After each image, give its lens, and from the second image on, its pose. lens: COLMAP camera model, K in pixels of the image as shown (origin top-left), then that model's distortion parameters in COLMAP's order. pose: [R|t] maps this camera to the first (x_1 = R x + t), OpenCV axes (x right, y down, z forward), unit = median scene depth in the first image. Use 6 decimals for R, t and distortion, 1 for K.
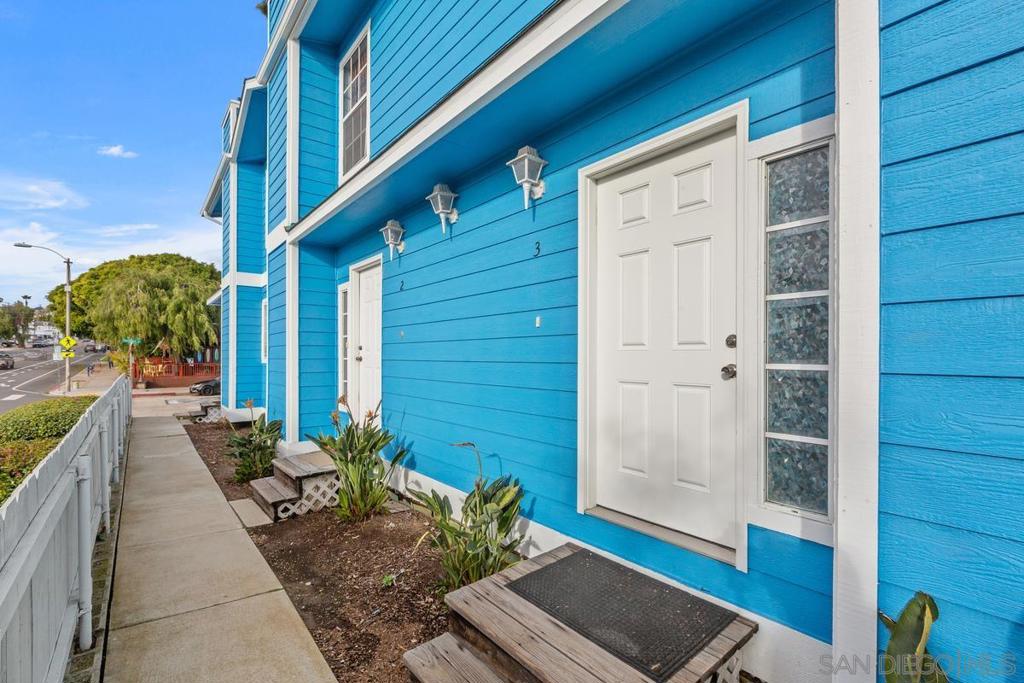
lens RADIAL K [[453.9, 0, 509.6], [0, 453.9, 354.4], [0, 0, 1]] dist [0.000256, -0.000013]
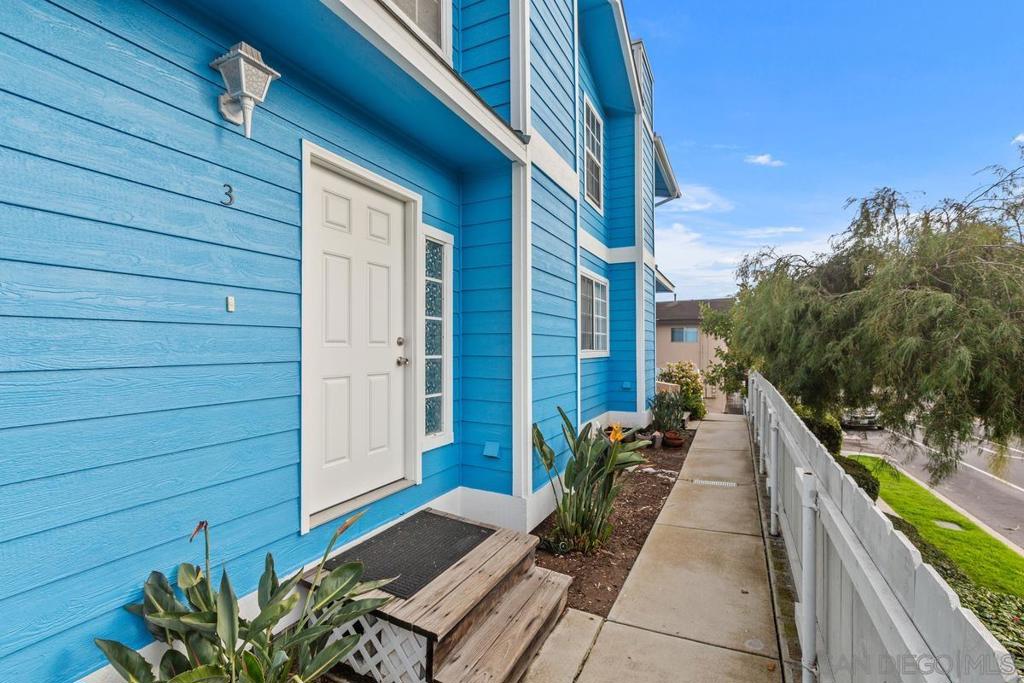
lens RADIAL K [[438.5, 0, 512.0], [0, 438.5, 341.5], [0, 0, 1]] dist [-0.000095, -0.000045]
pose [[-0.402939, 0.012447, 0.915142, -0.987858], [0.000399, 0.999910, -0.013424, -0.009619], [-0.915227, -0.005044, -0.402908, 1.240044]]
